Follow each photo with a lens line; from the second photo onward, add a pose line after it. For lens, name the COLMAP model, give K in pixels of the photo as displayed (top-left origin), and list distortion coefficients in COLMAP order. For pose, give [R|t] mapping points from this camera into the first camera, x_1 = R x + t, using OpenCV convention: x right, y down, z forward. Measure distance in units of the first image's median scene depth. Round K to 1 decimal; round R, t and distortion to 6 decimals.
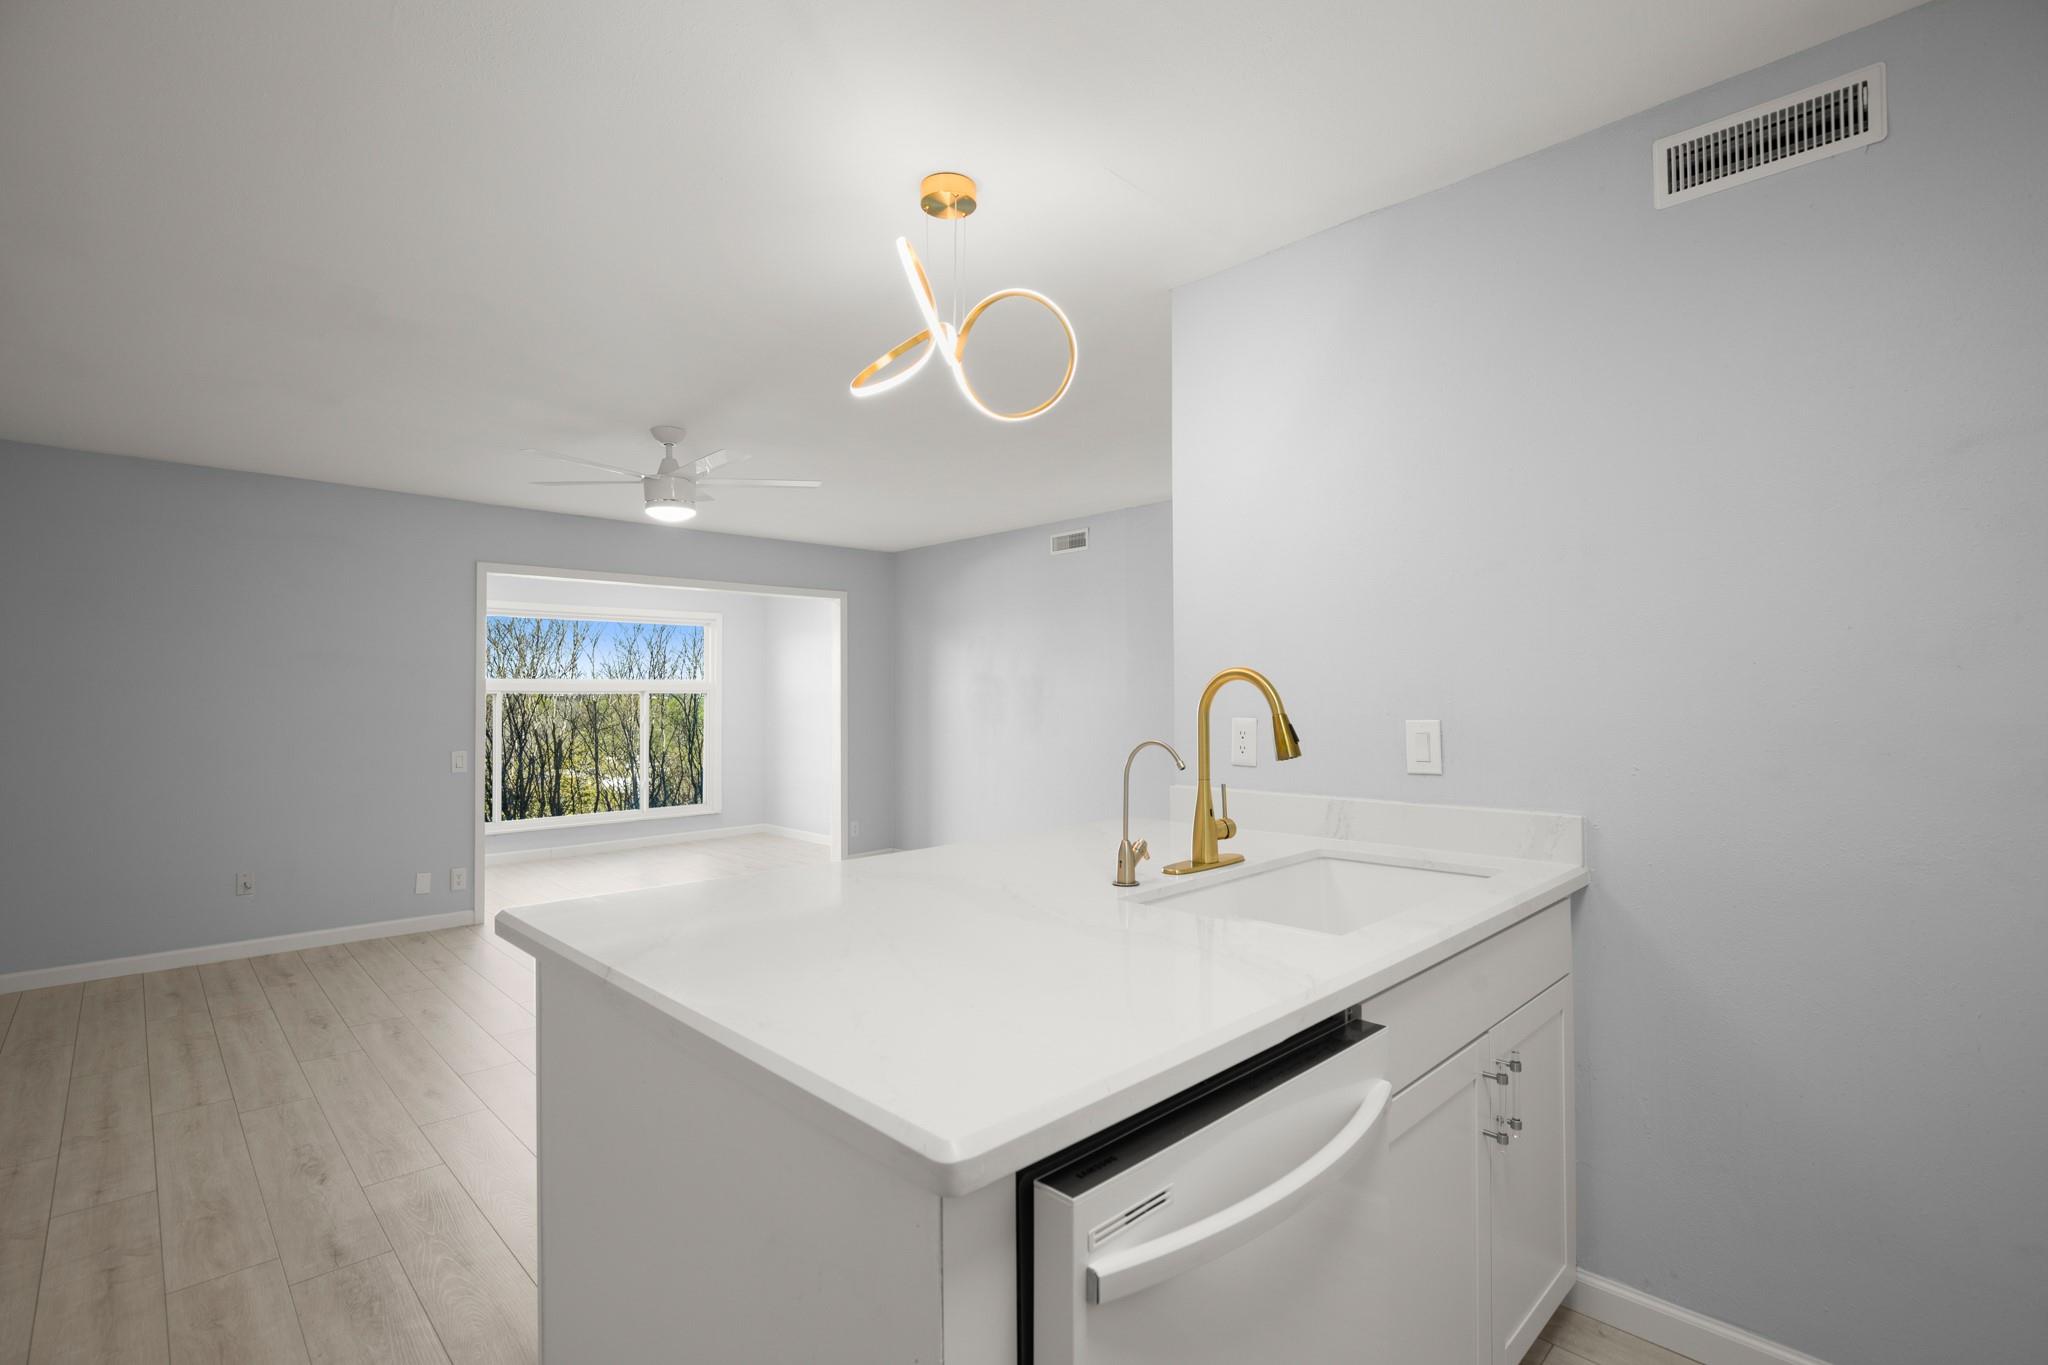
lens RADIAL K [[939.1, 0, 1034.6], [0, 939.1, 687.0], [0, 0, 1]] dist [-0.018548, 0.007909]
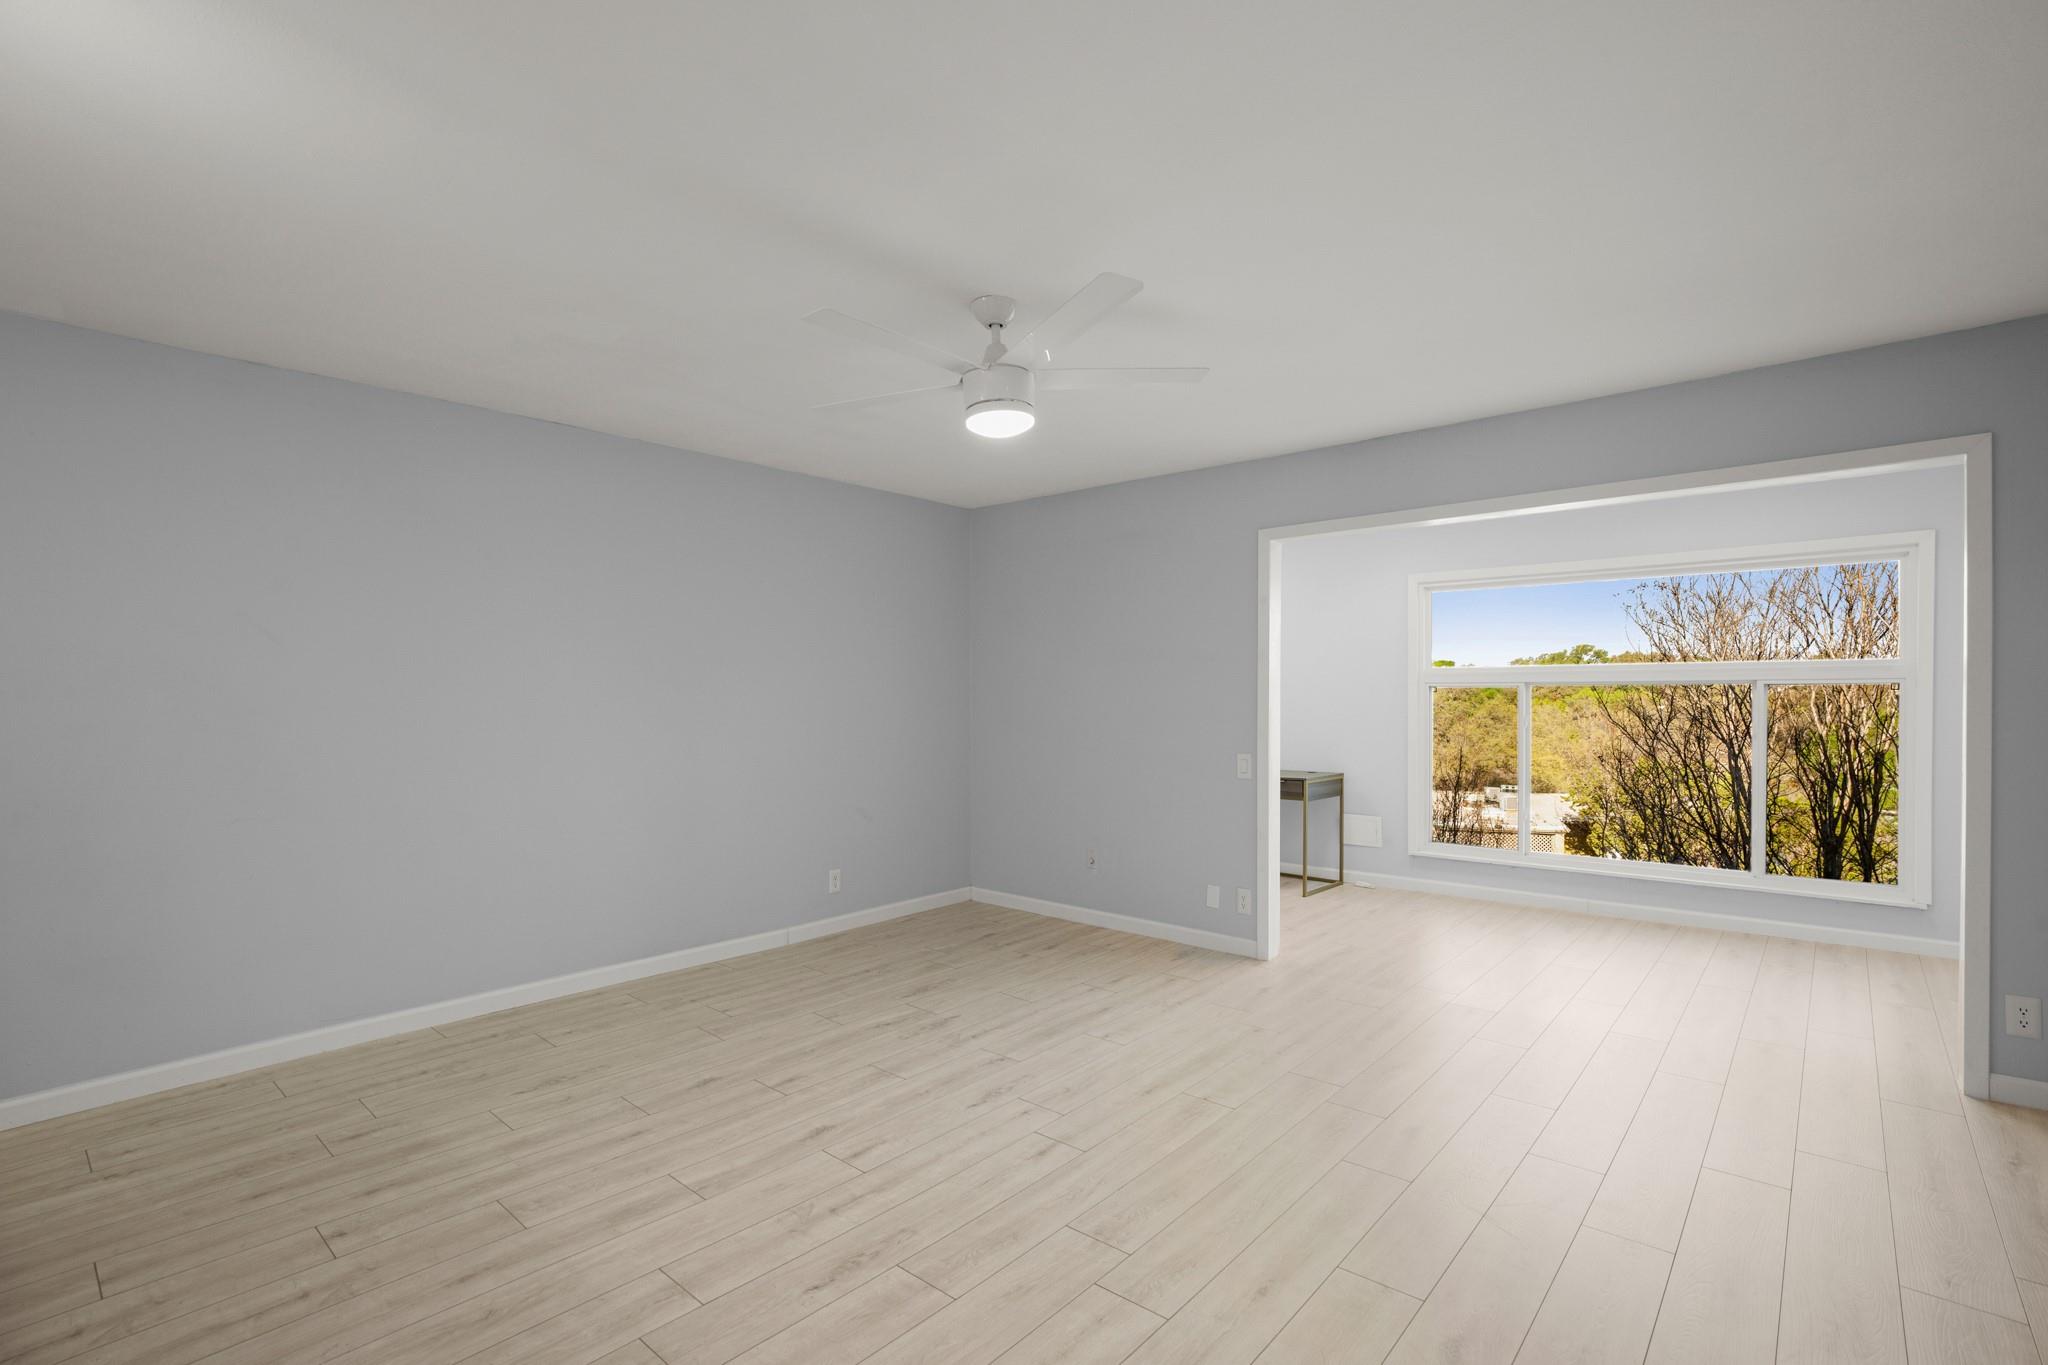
lens RADIAL K [[939.1, 0, 1028.5], [0, 939.1, 691.4], [0, 0, 1]] dist [-0.018548, 0.007909]
pose [[0.077706, 0.001705, -0.996975, 0.266435], [0.014666, 0.999888, 0.002853, 0.006731], [0.996868, -0.014844, 0.077672, 0.838242]]
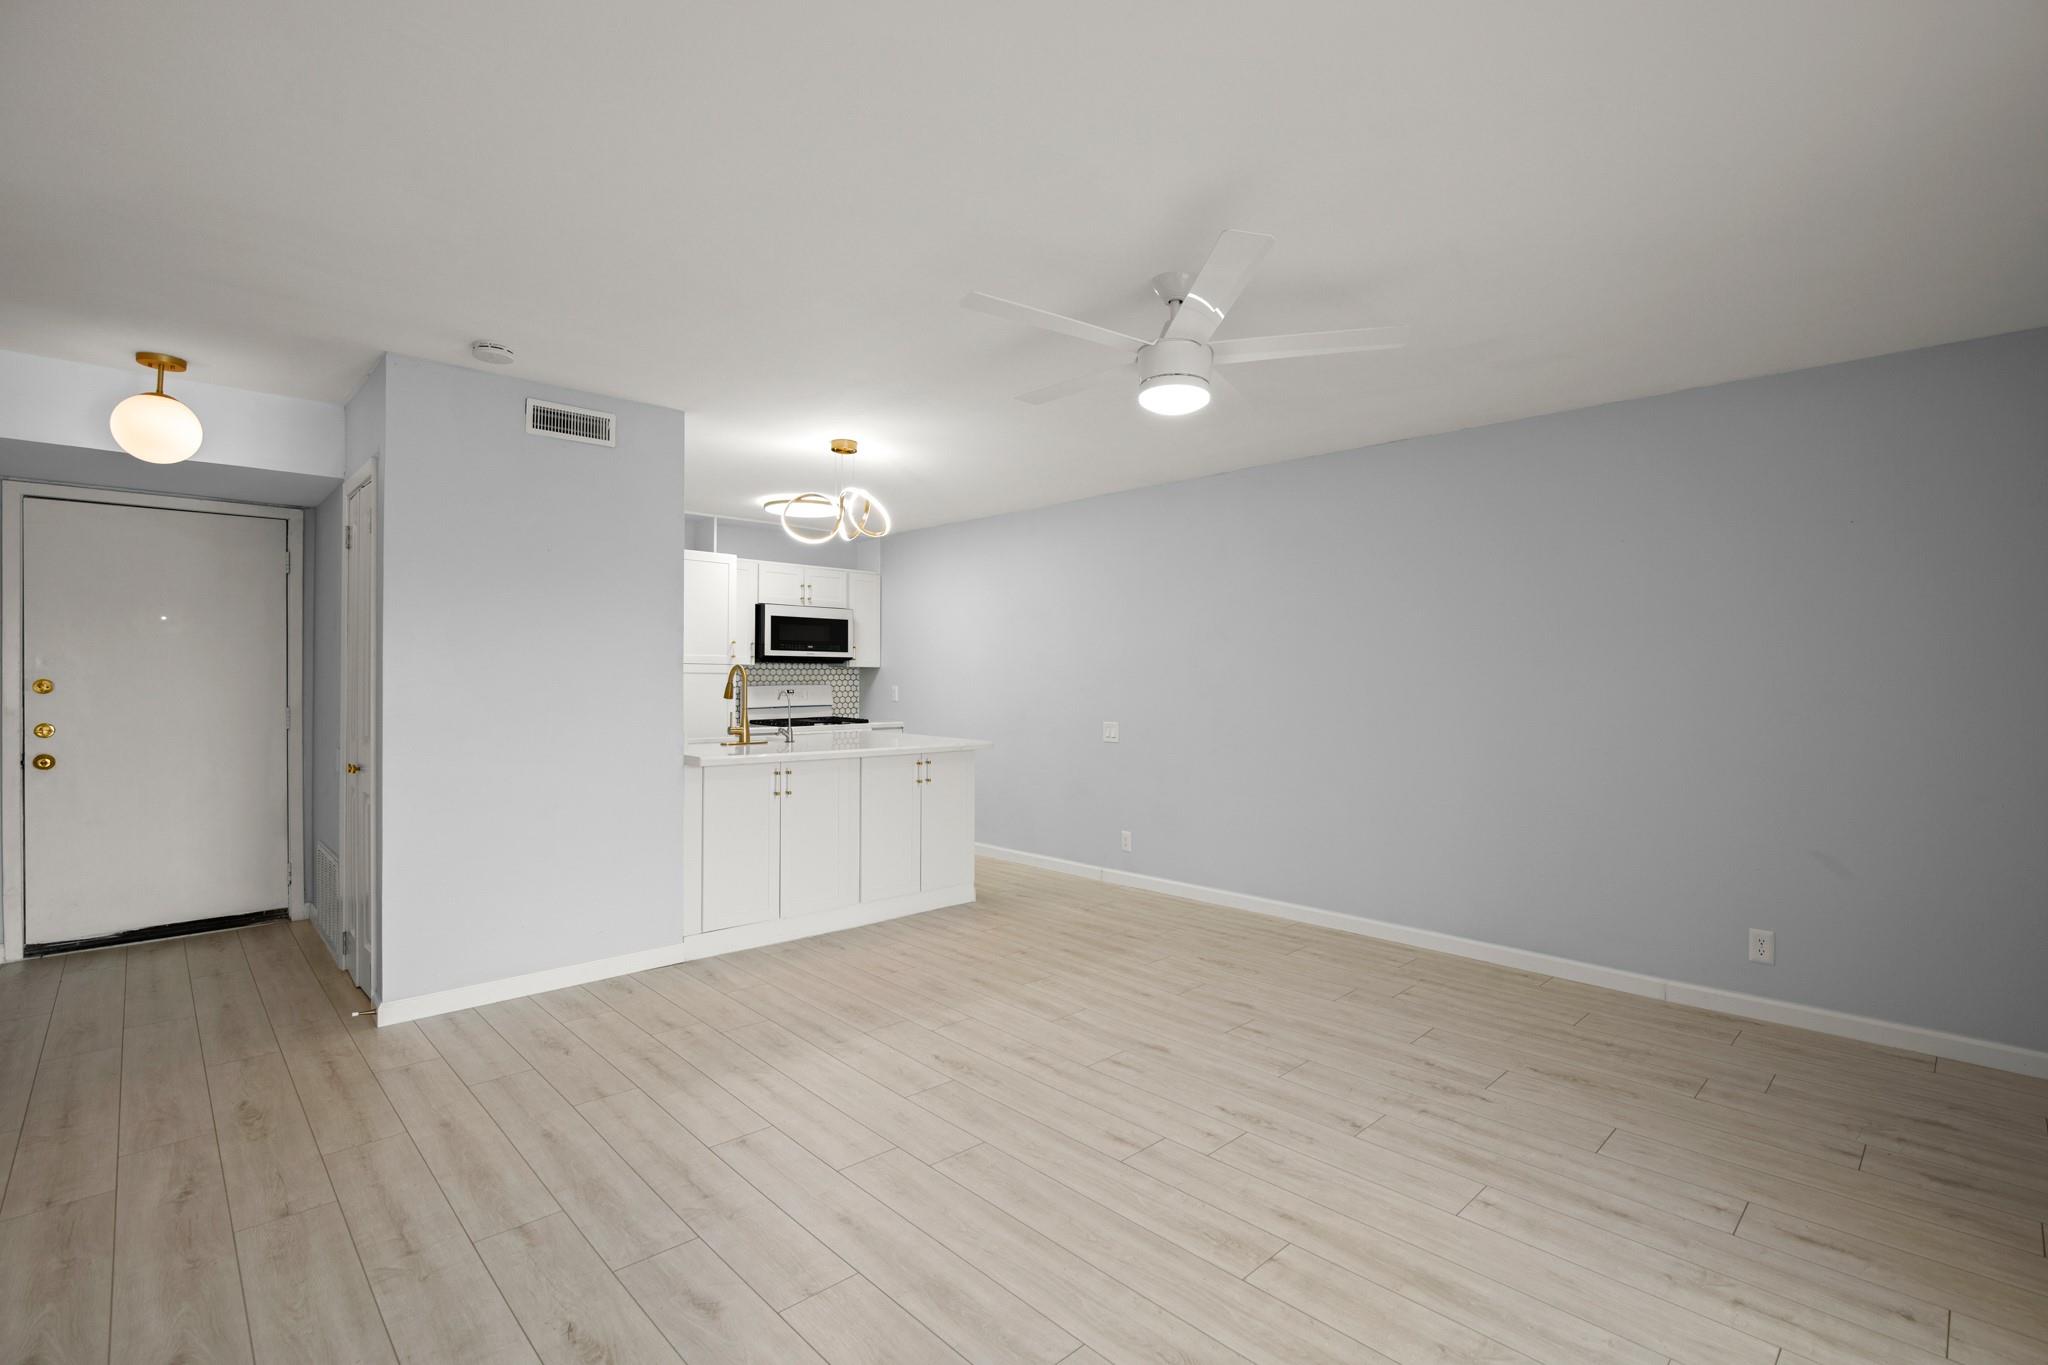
lens RADIAL K [[939.1, 0, 1053.0], [0, 939.1, 665.2], [0, 0, 1]] dist [-0.018548, 0.007909]
pose [[-0.999982, -0.002027, -0.005672, -0.256794], [-0.001881, 0.999669, -0.025674, 0.019639], [0.005722, -0.025663, -0.999654, 1.454458]]
